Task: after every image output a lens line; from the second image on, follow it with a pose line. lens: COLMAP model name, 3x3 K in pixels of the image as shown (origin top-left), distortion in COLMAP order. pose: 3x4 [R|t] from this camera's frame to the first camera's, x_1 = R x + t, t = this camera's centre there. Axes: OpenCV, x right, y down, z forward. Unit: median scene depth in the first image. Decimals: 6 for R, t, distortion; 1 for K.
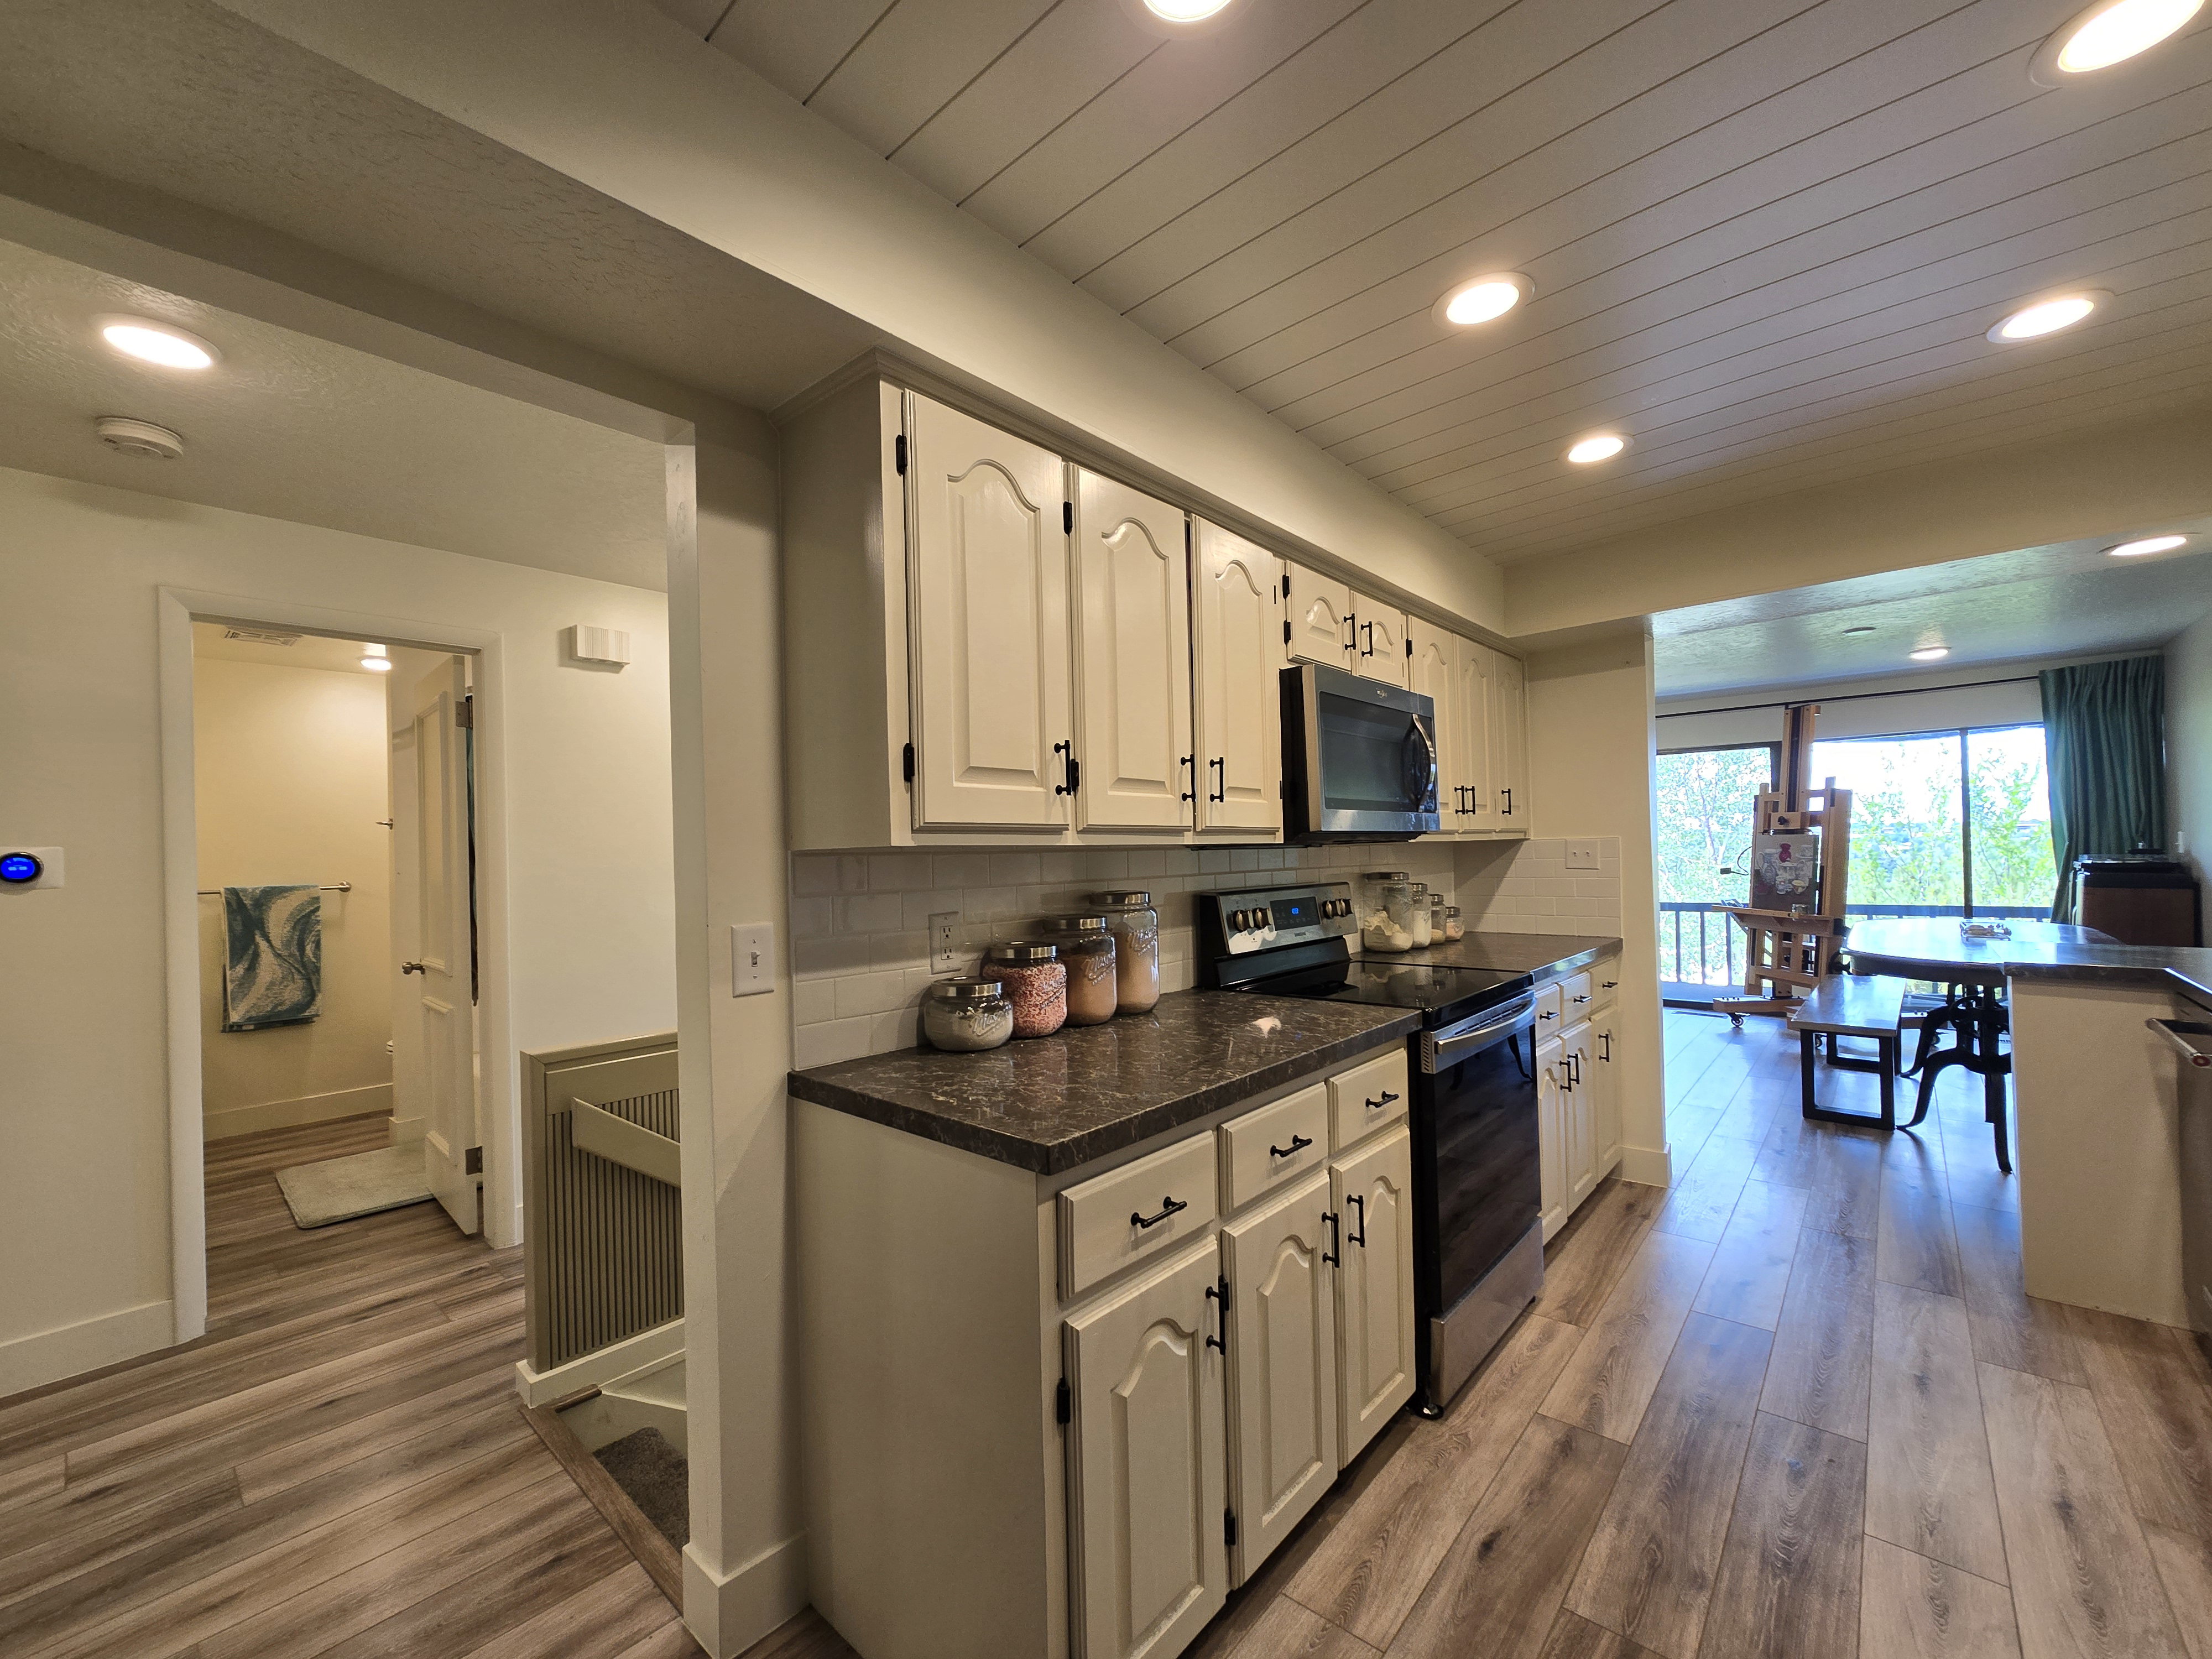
lens RADIAL K [[902.5, 0, 1102.0], [0, 902.5, 843.0], [0, 0, 1]] dist [-0.007938, 0.000322]
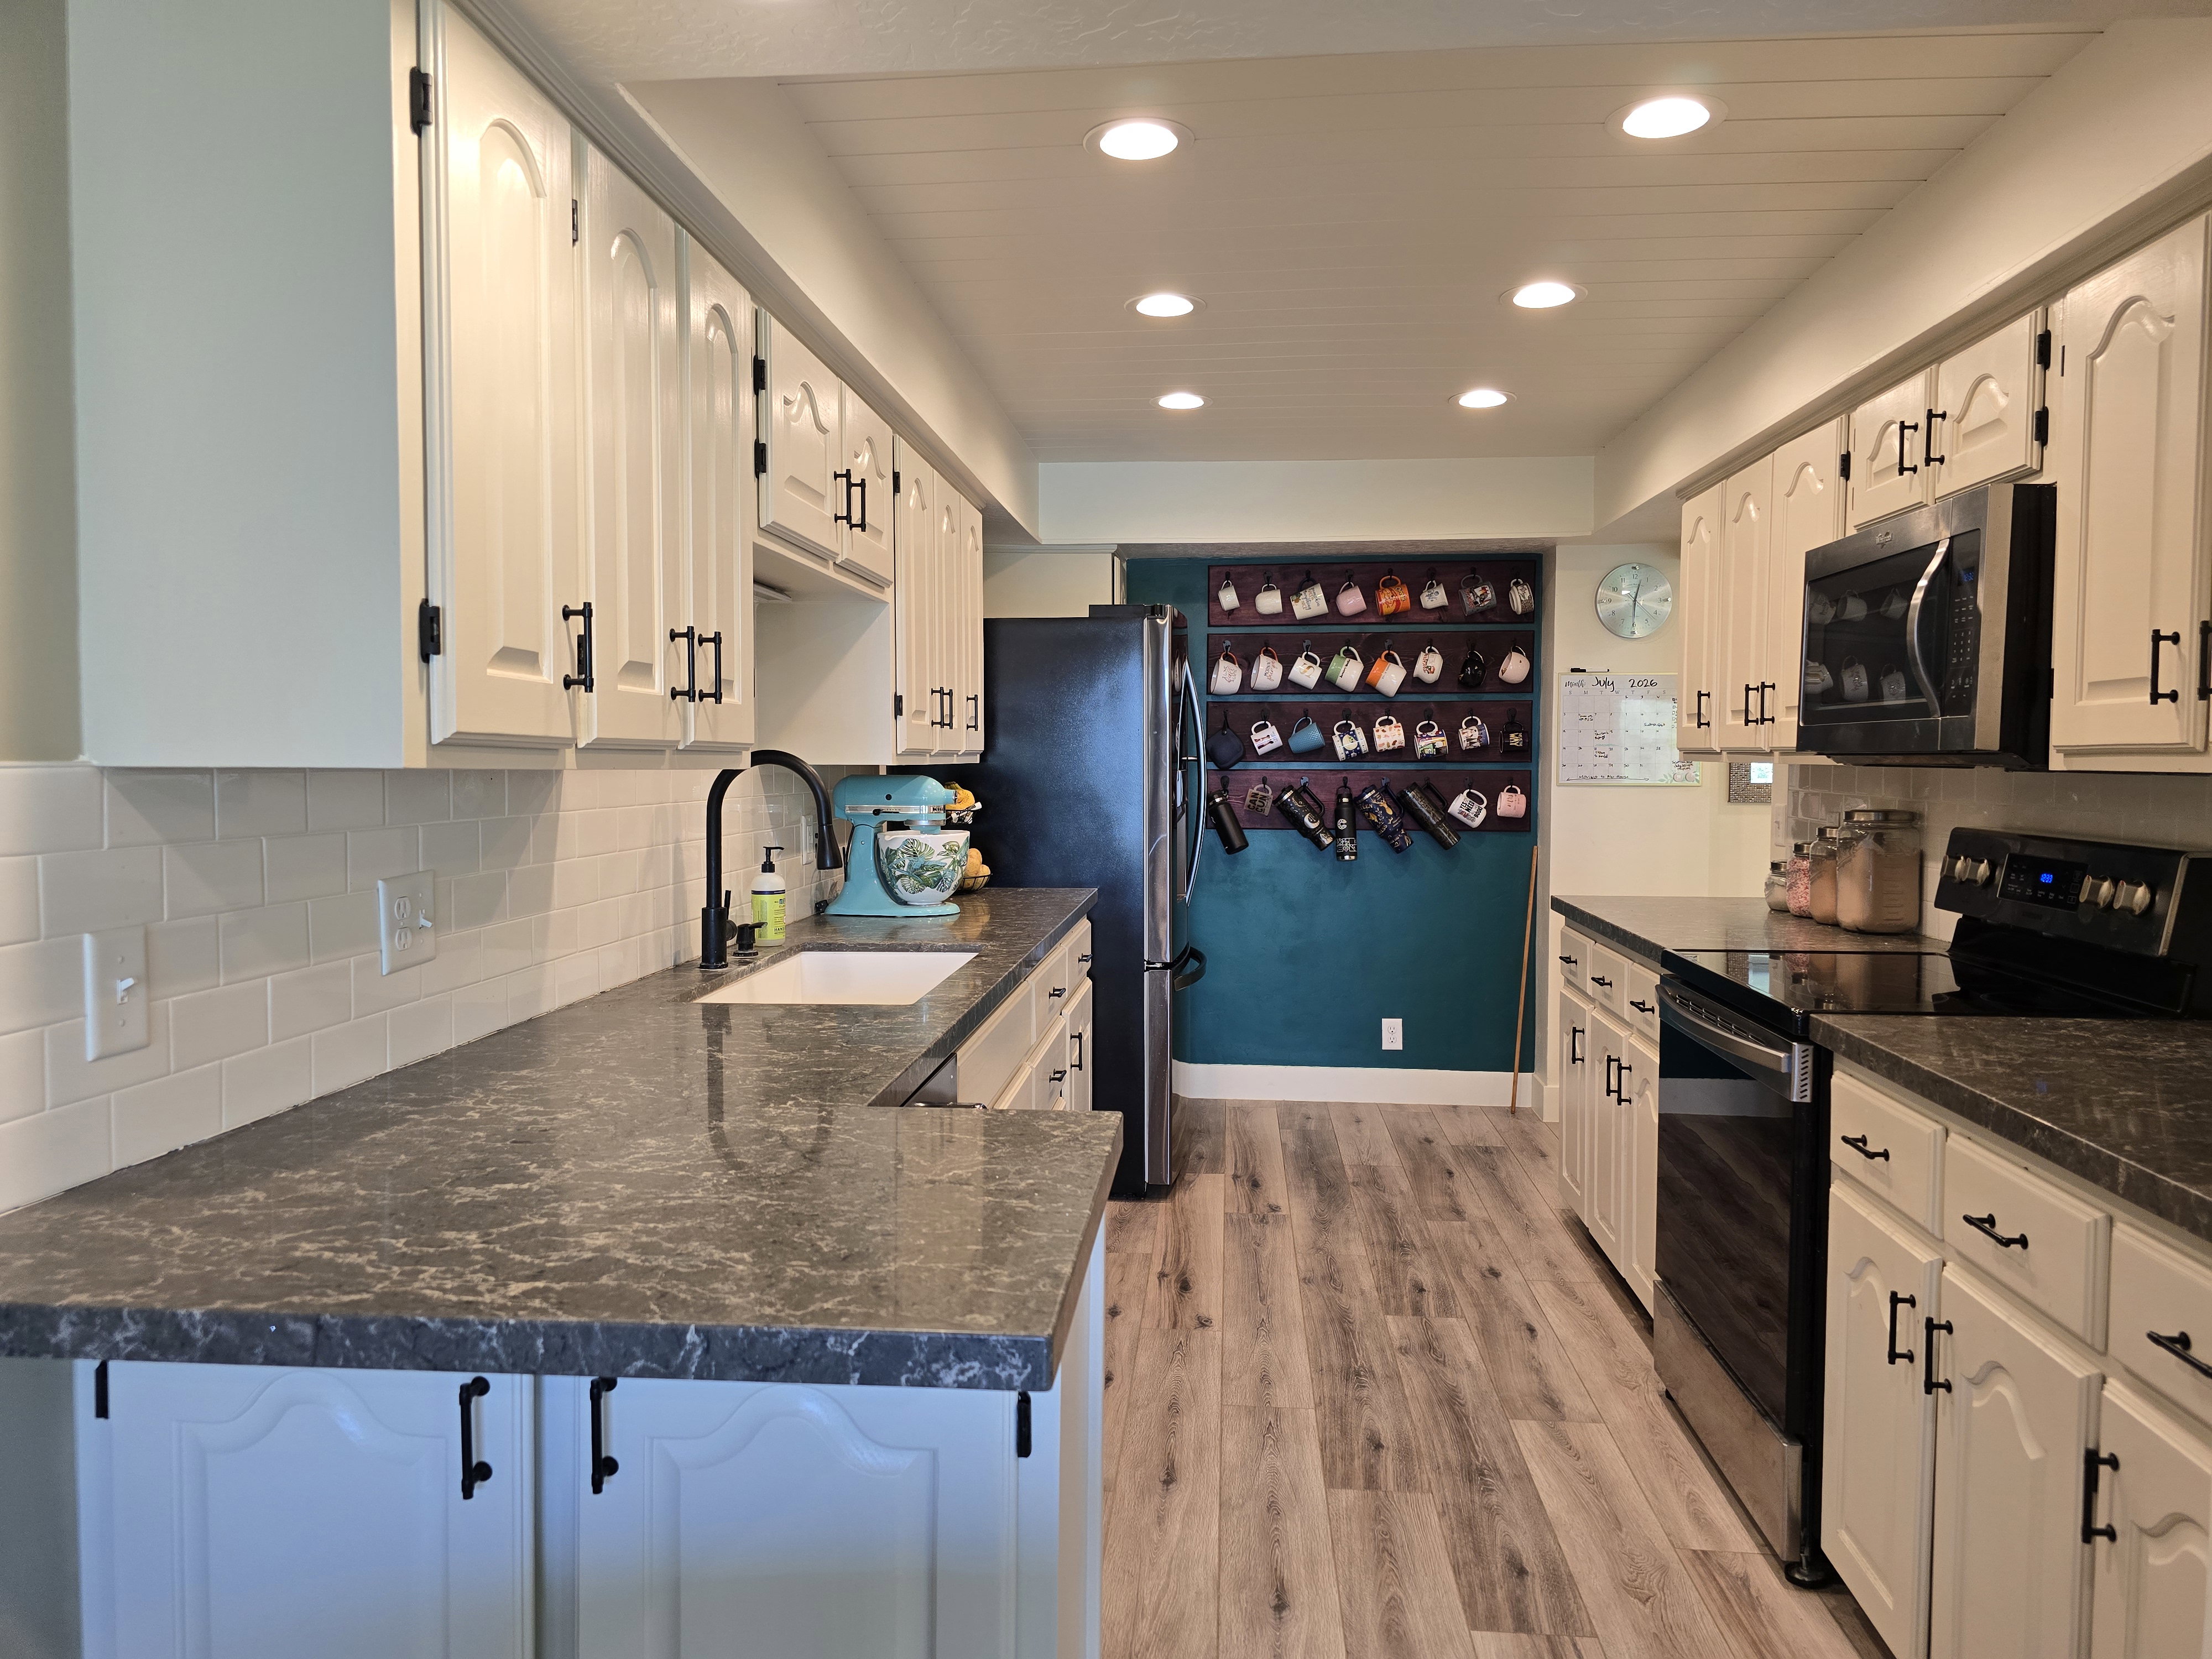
lens RADIAL K [[1477.8, 0, 1099.6], [0, 1477.8, 832.6], [0, 0, 1]] dist [0.007196, -0.003811]
pose [[-0.803333, 0.070093, -0.591391, 1.945181], [0.042014, 0.997245, 0.061125, -0.061804], [0.594047, 0.024257, -0.804065, 2.127119]]
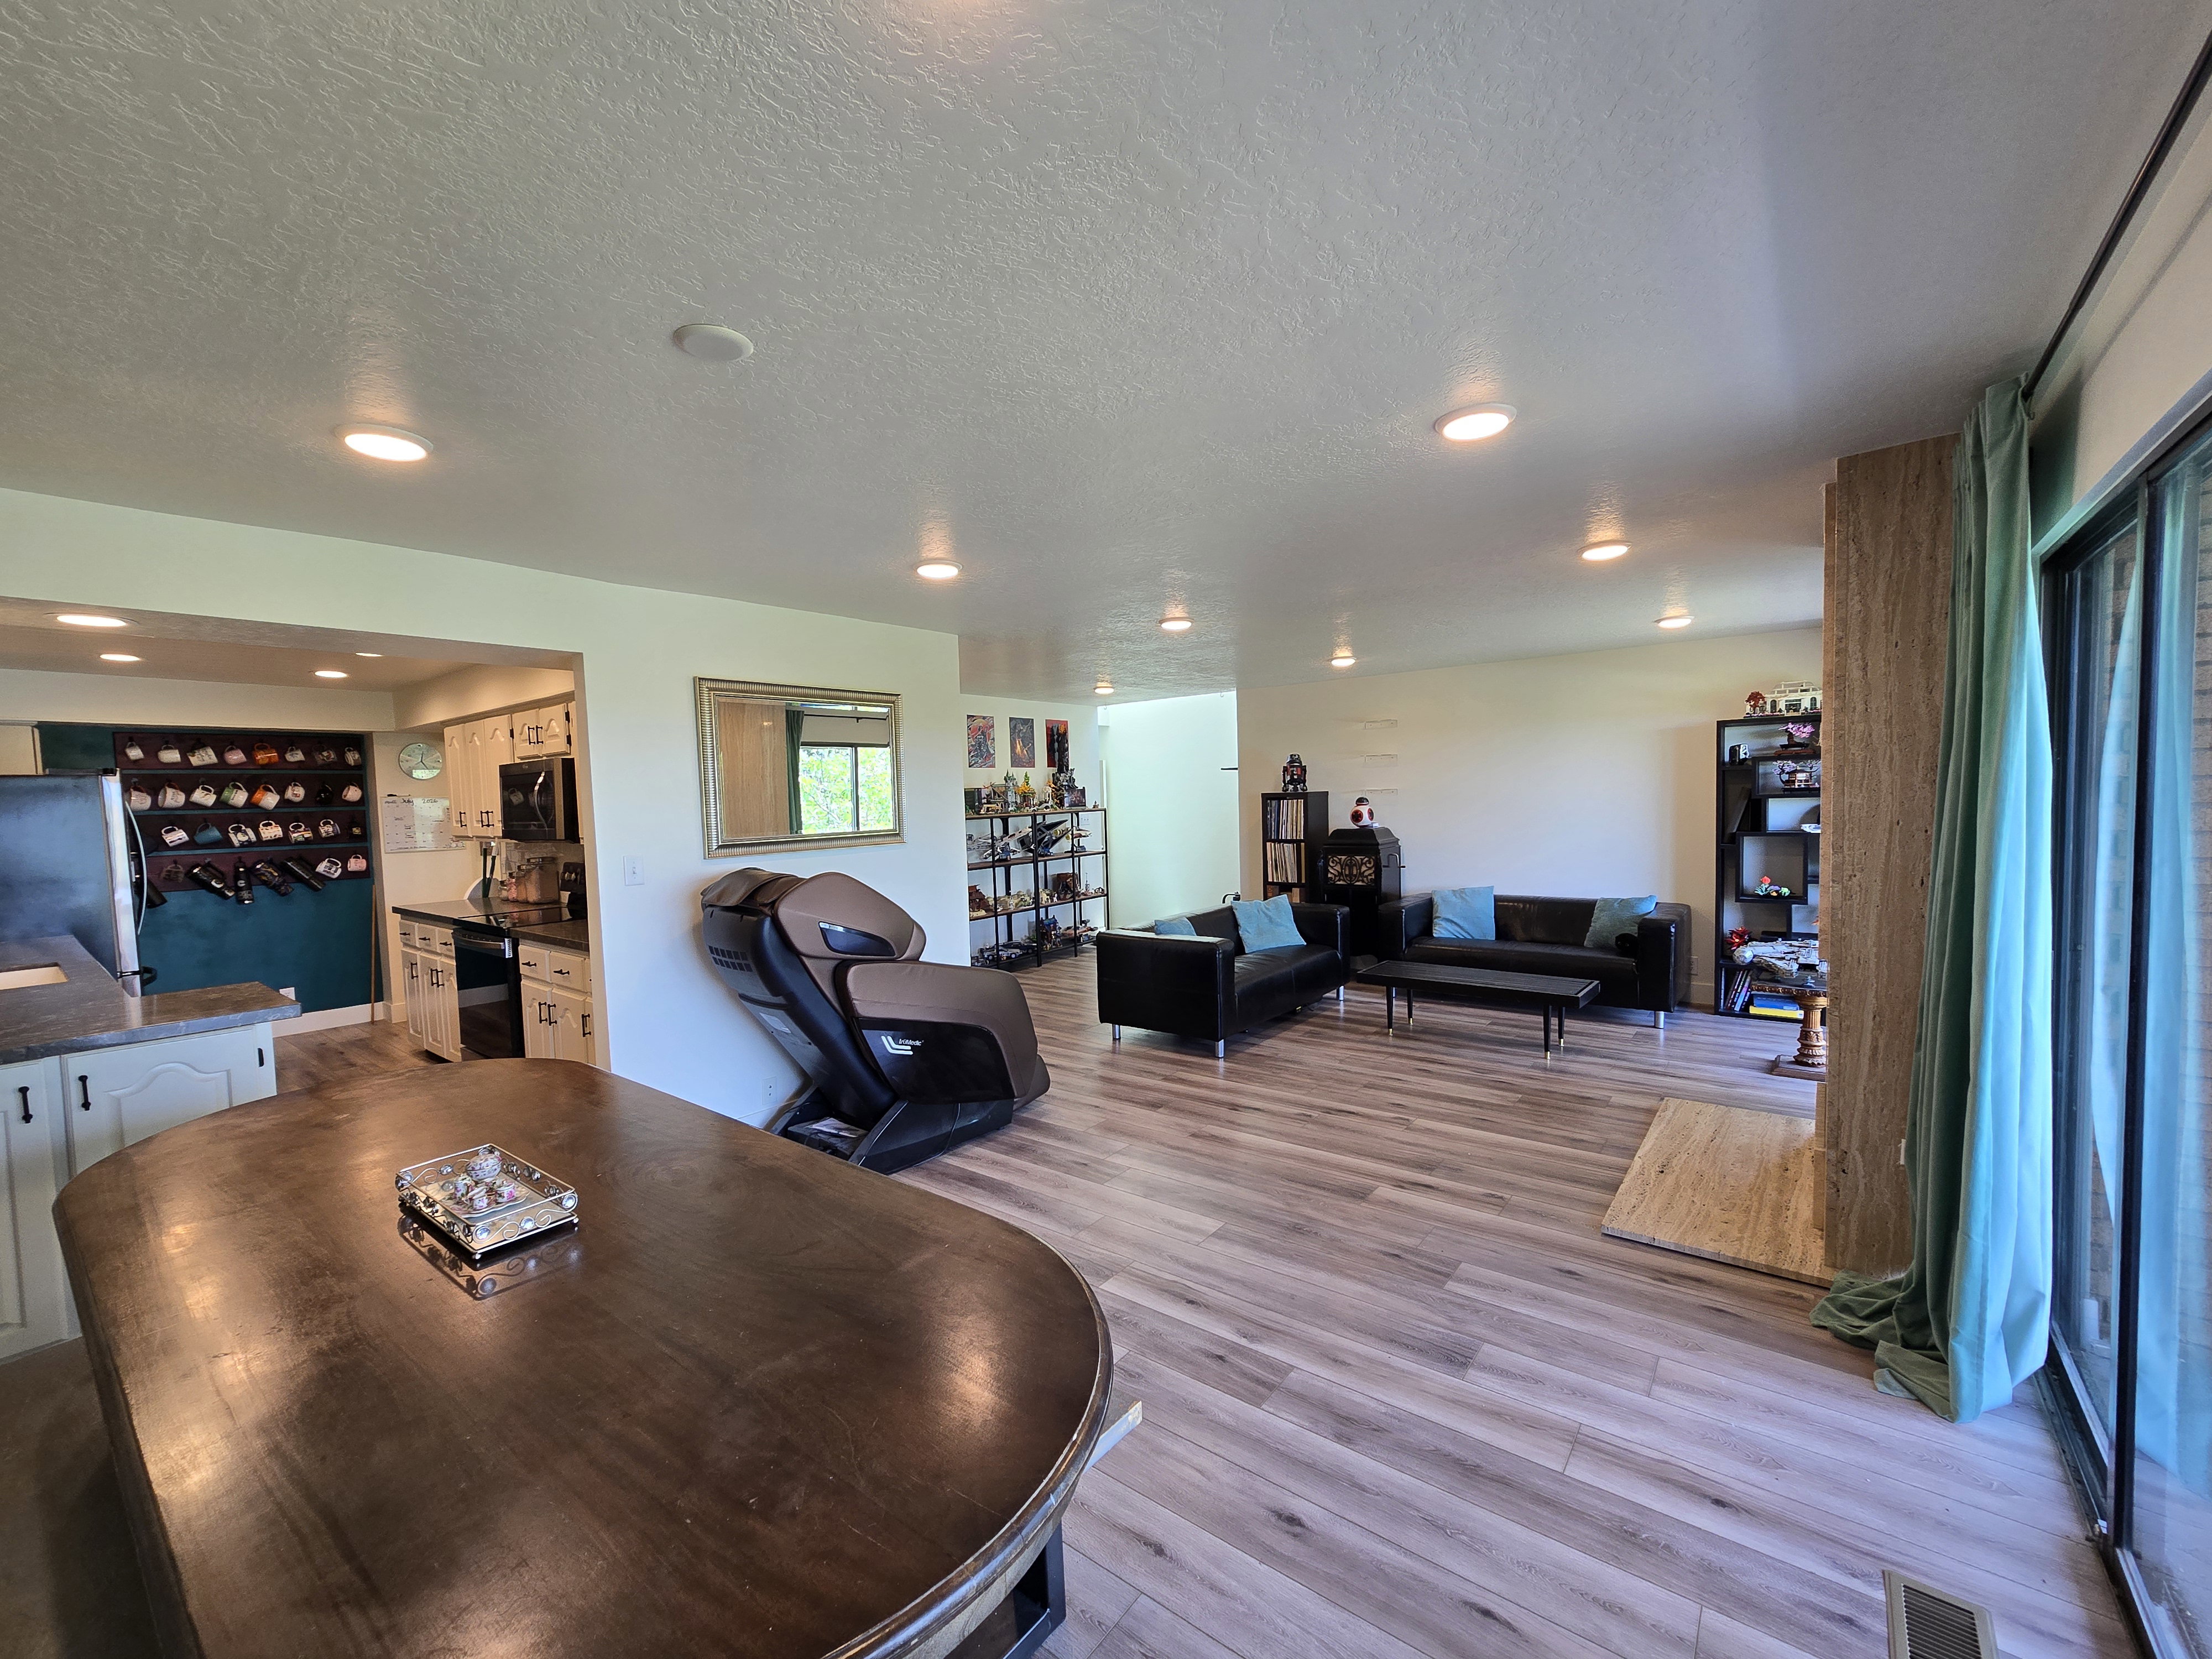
lens RADIAL K [[902.5, 0, 1092.2], [0, 902.5, 851.1], [0, 0, 1]] dist [-0.007938, 0.000322]
pose [[0.058255, 0.096042, -0.993671, 3.188692], [0.045405, 0.994077, 0.098743, -0.172512], [0.997269, -0.050870, 0.053549, 2.917341]]
